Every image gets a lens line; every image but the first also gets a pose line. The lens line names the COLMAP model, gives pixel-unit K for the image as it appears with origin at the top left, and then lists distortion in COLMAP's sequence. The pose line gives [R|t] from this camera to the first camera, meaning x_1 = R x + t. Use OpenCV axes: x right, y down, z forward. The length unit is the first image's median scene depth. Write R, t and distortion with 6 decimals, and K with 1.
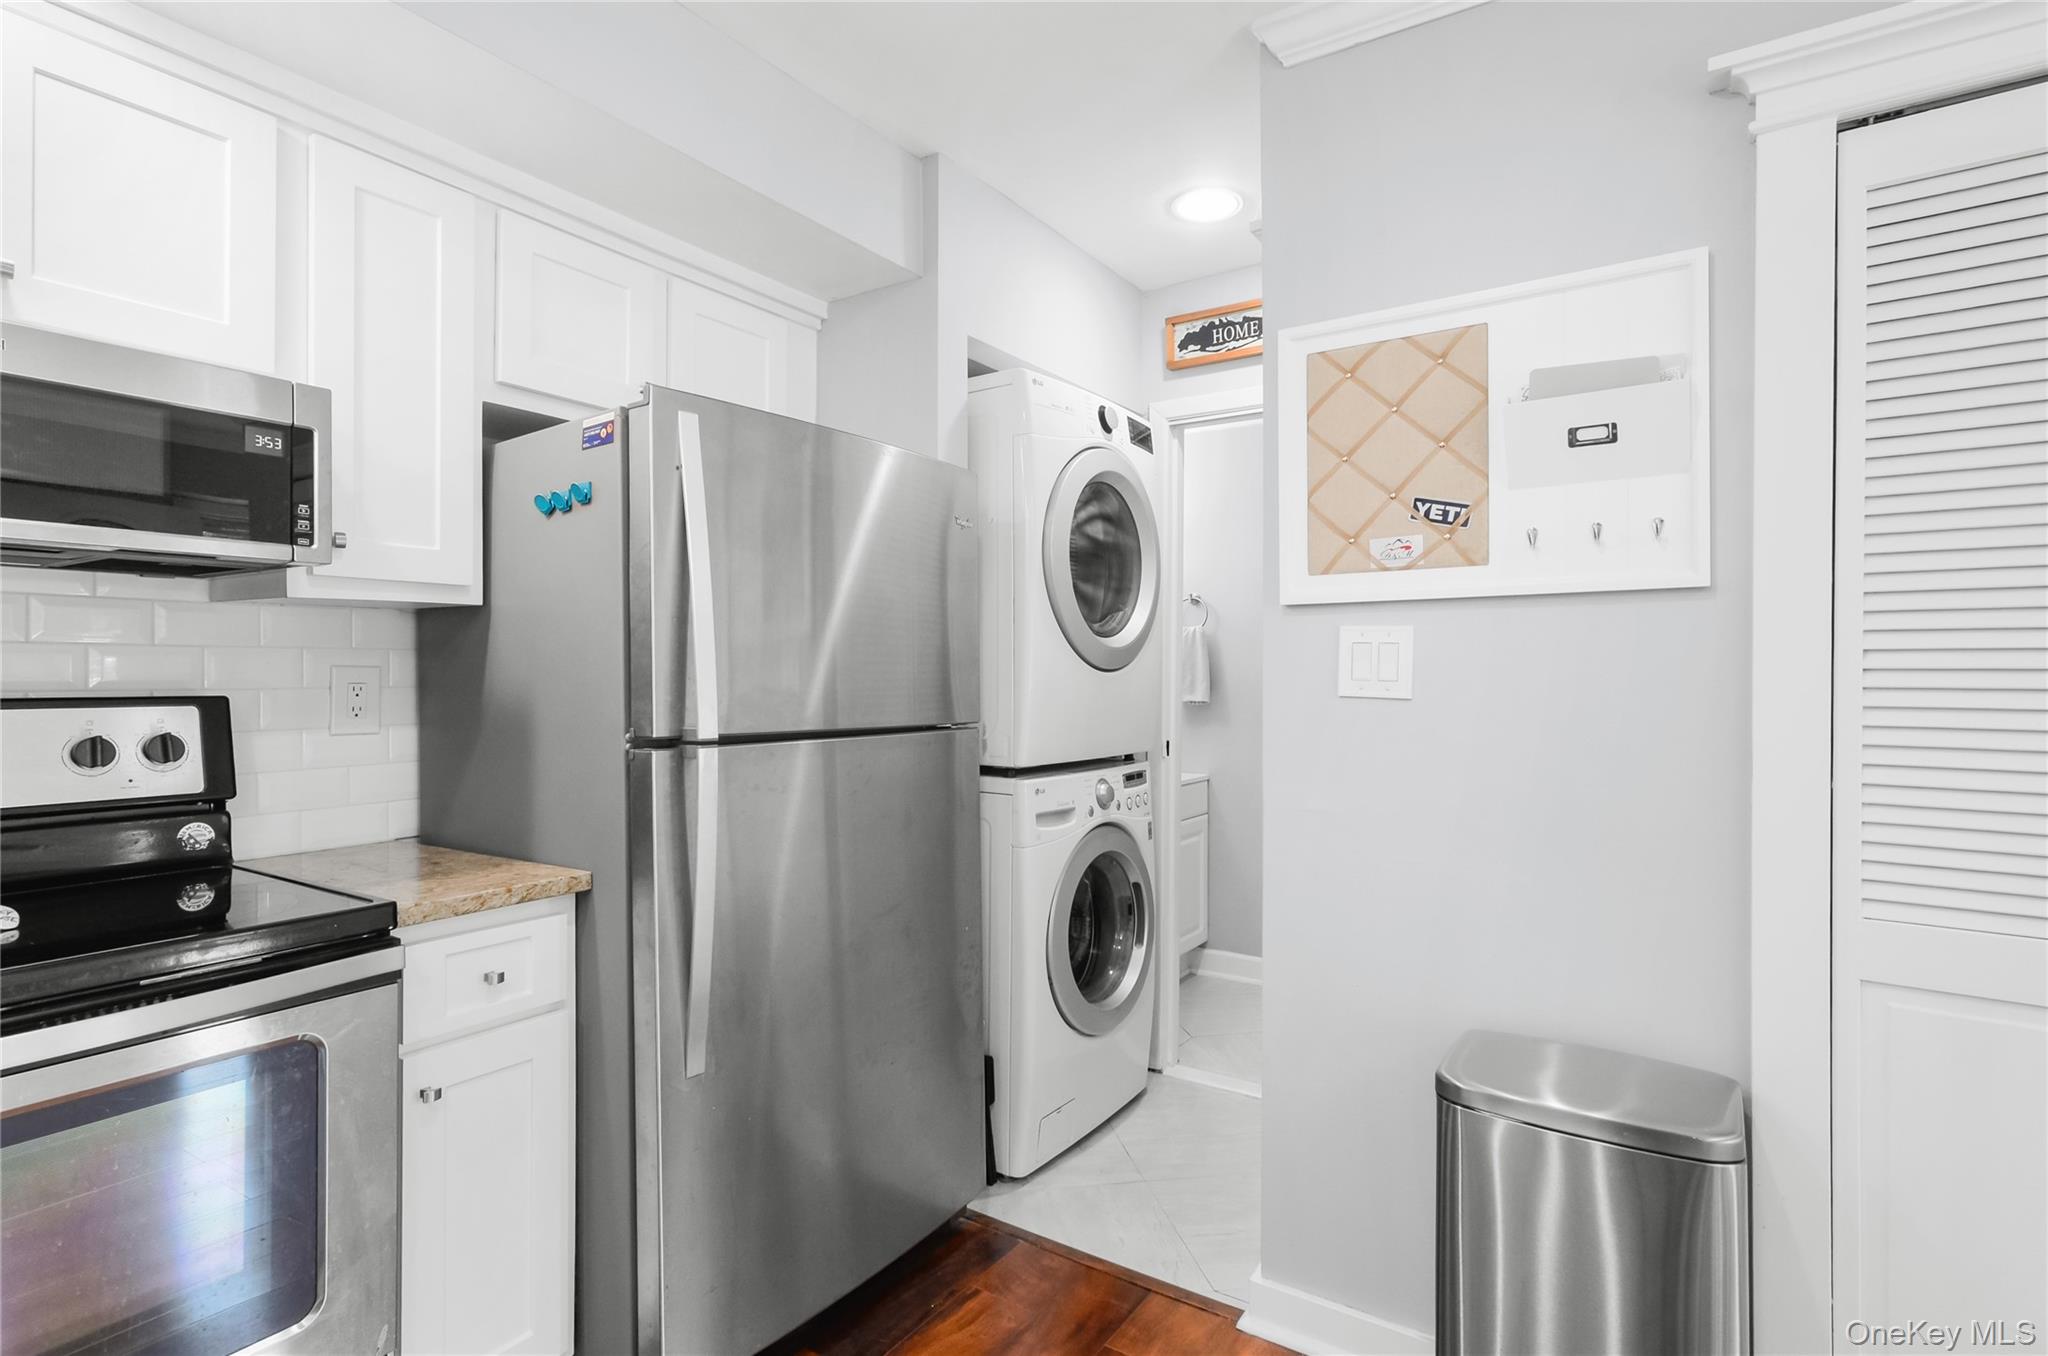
lens RADIAL K [[1014.2, 0, 1031.7], [0, 1014.2, 698.6], [0, 0, 1]] dist [0.003680, 0.000519]
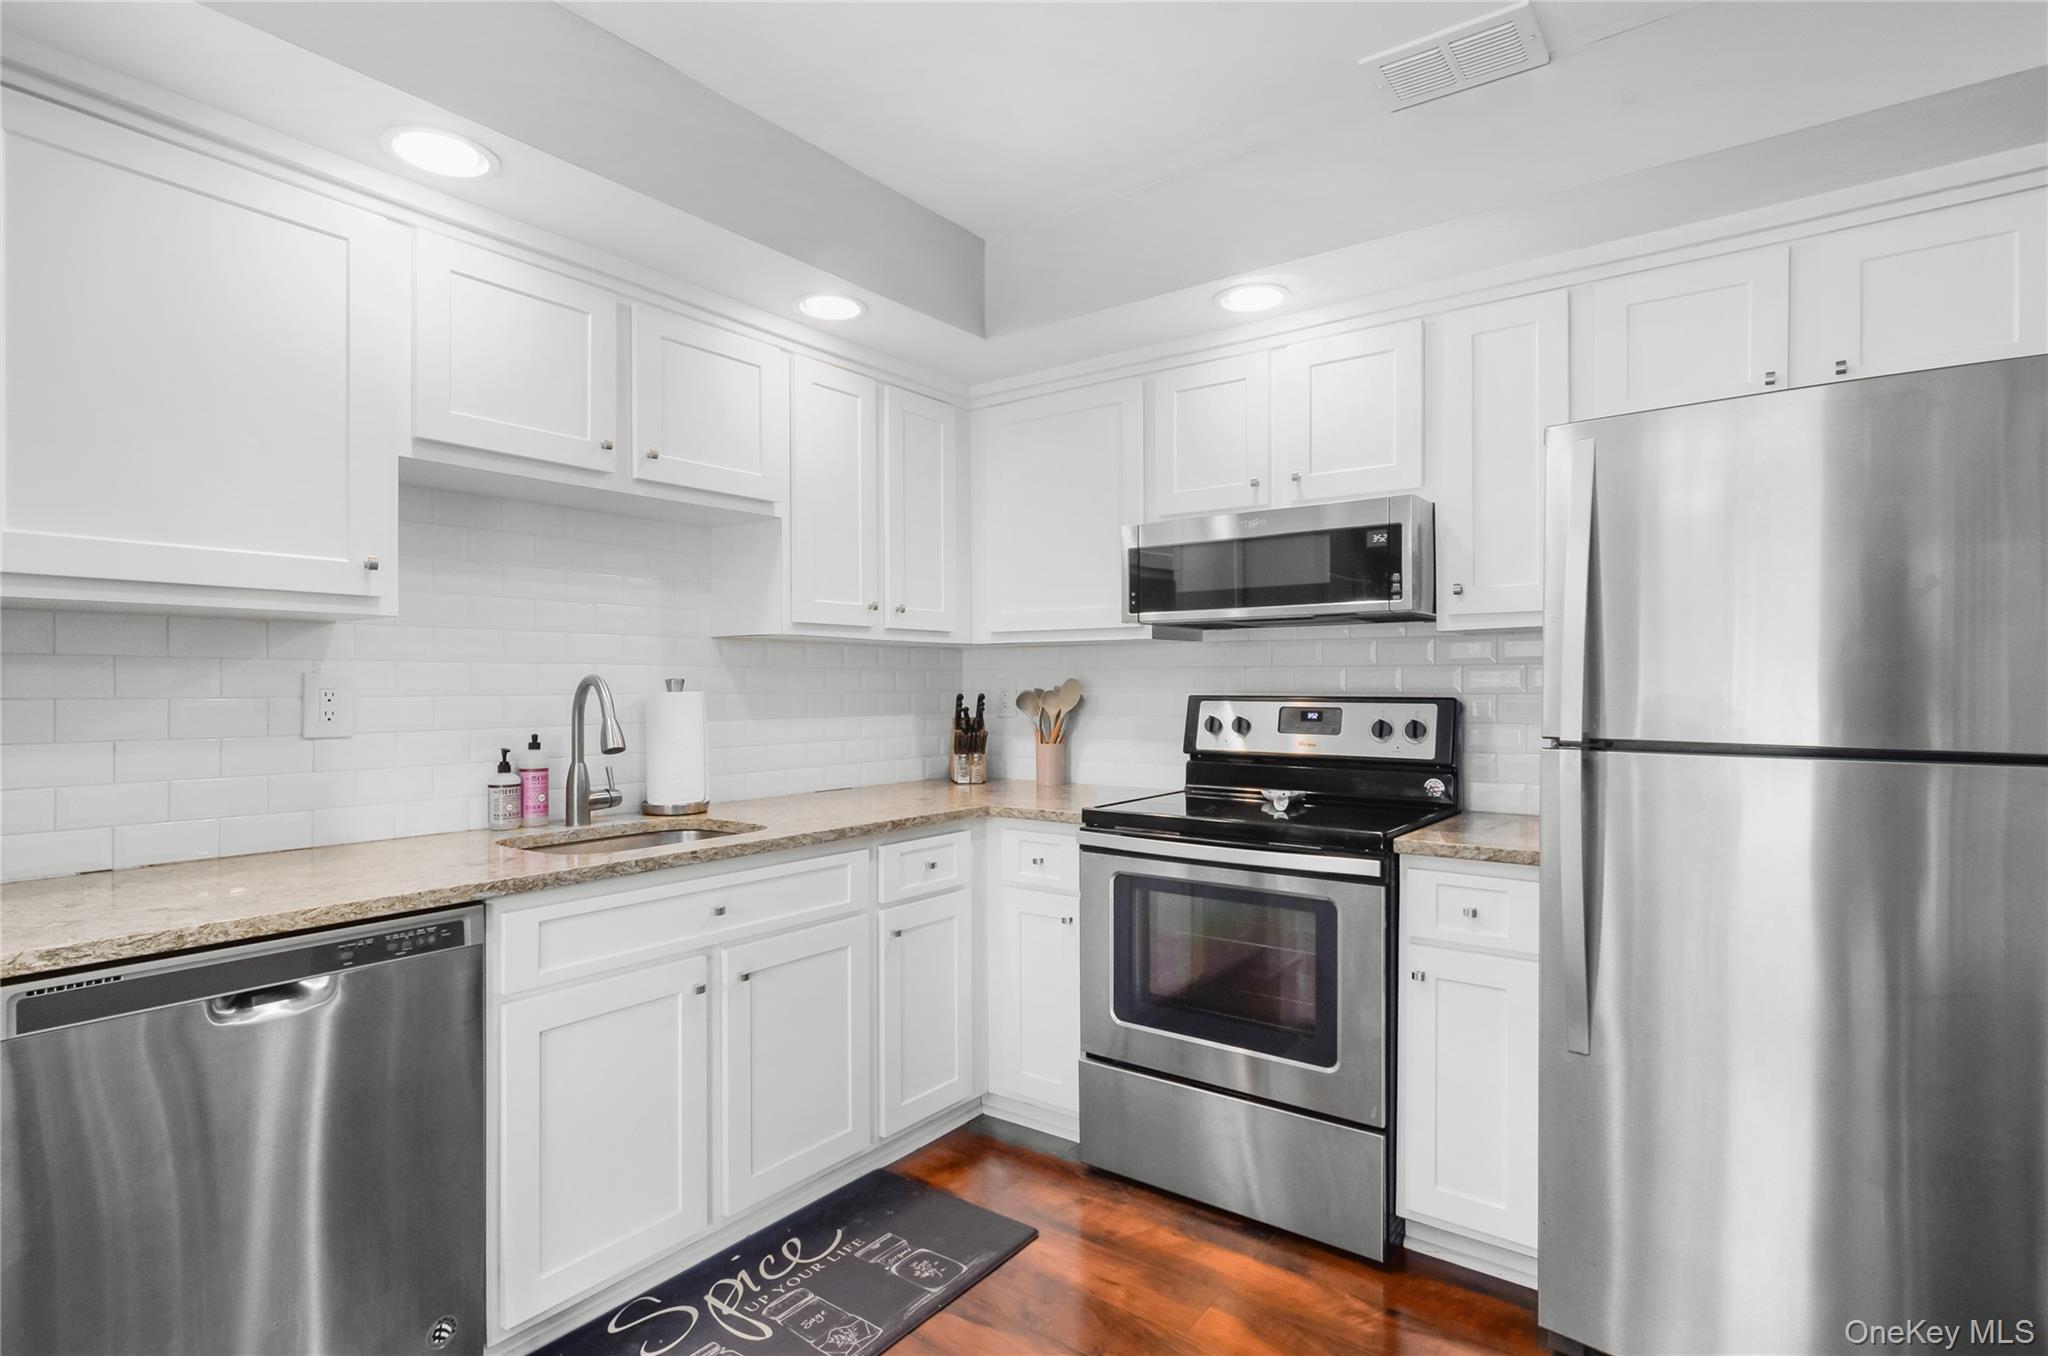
lens RADIAL K [[1014.2, 0, 1031.7], [0, 1014.2, 698.6], [0, 0, 1]] dist [0.003680, 0.000519]
pose [[-0.054180, 0.006512, -0.998510, 0.798611], [-0.016332, 0.999839, 0.007407, -0.001969], [0.998398, 0.016709, -0.054065, 0.492992]]
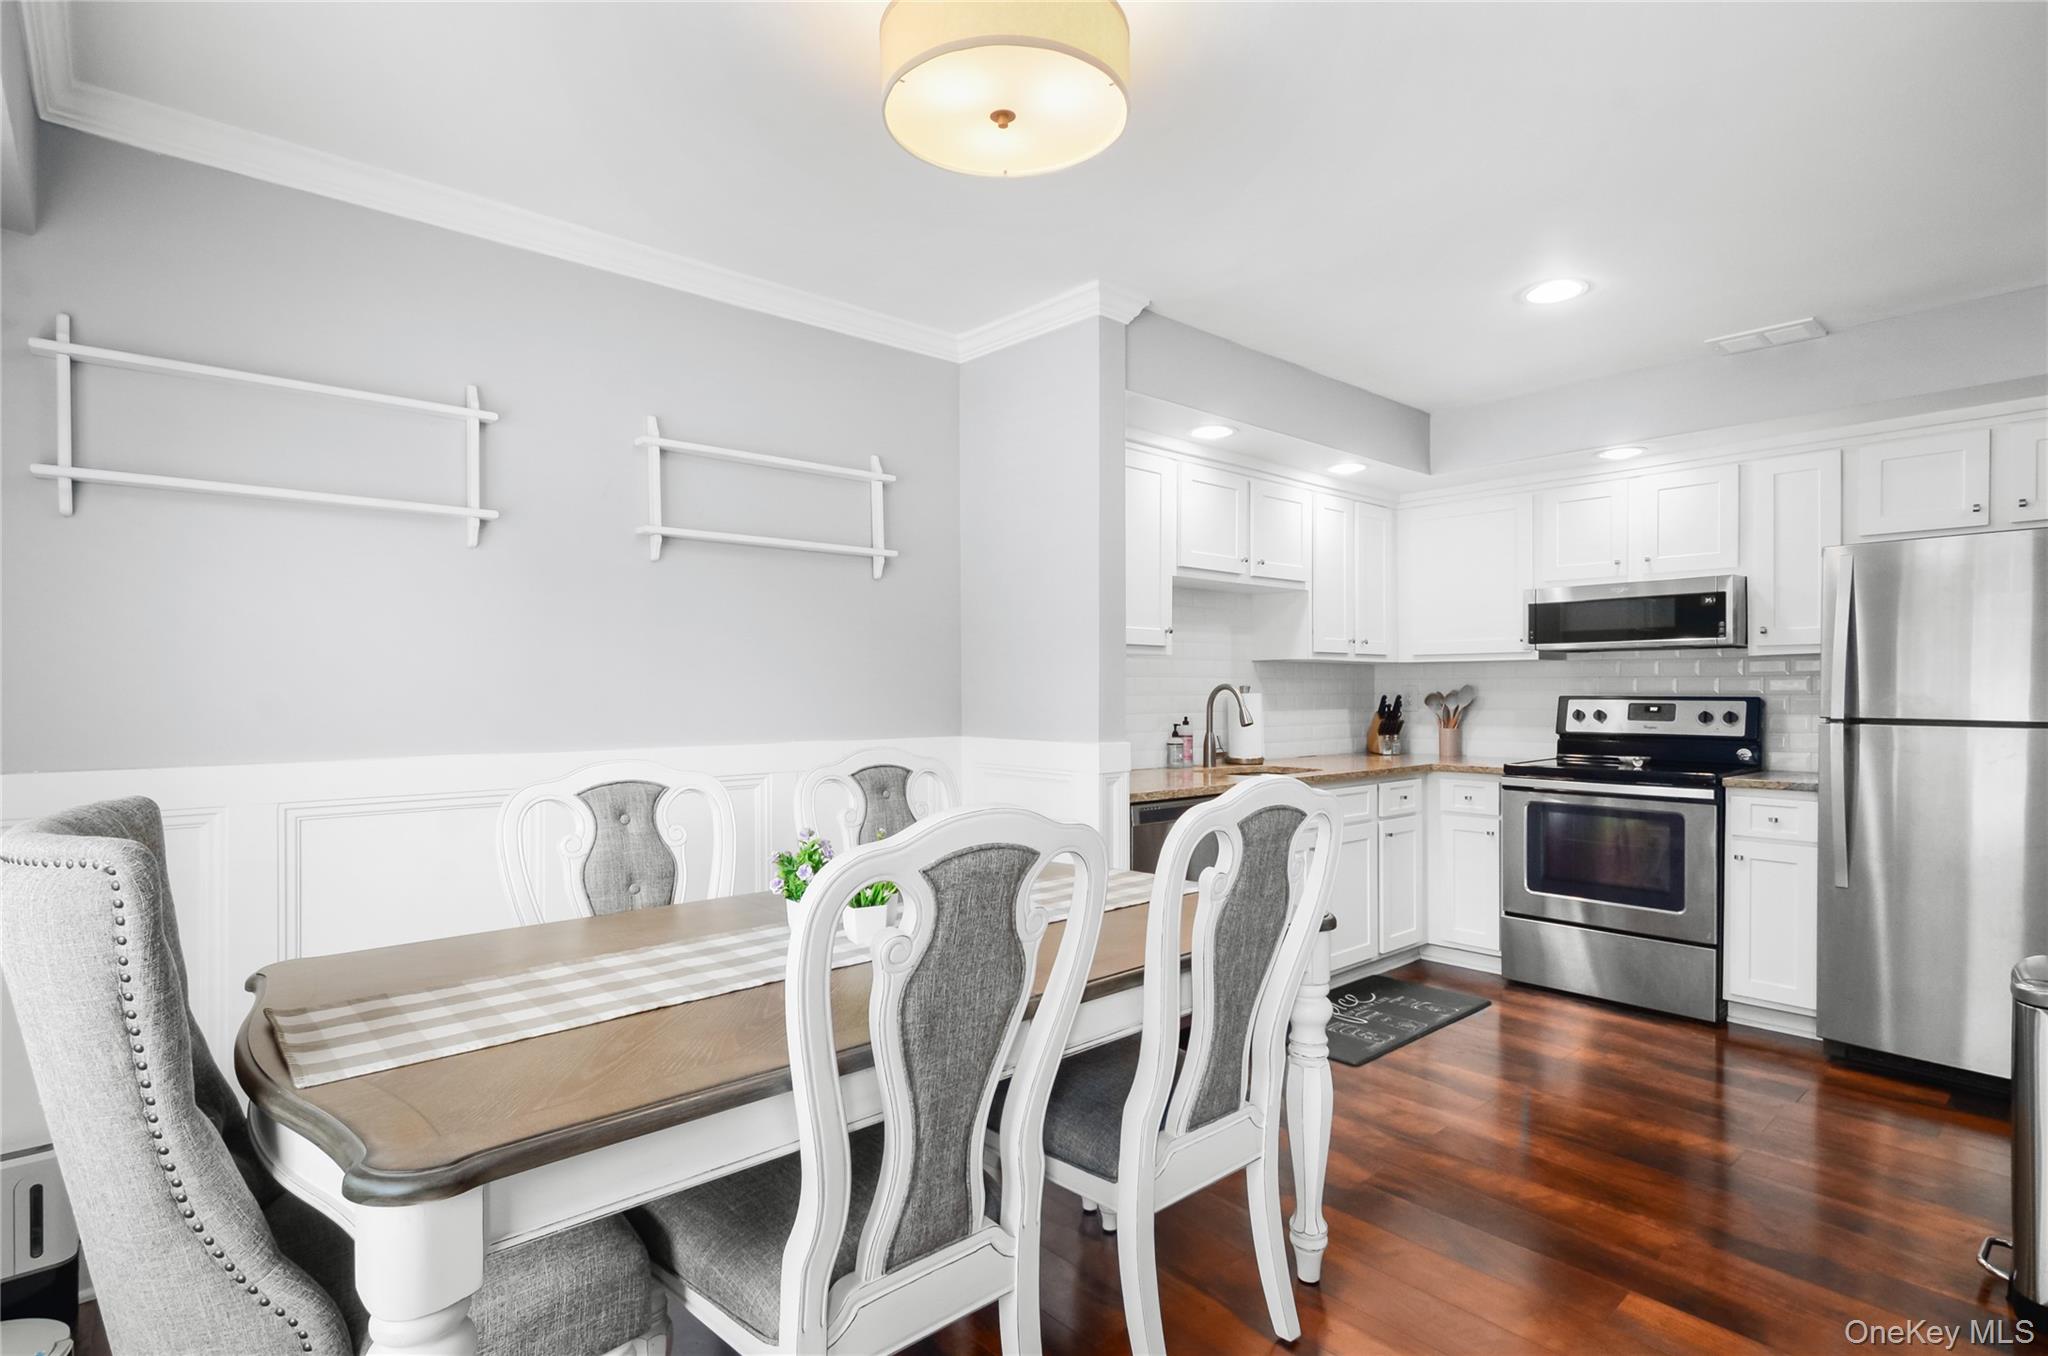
lens RADIAL K [[1012.9, 0, 1025.0], [0, 1012.9, 706.4], [0, 0, 1]] dist [0.001697, 0.000460]
pose [[-0.261147, 0.008377, -0.965263, 2.067920], [-0.016414, 0.999779, 0.013117, 0.018173], [0.965160, 0.019270, -0.260952, -0.028706]]
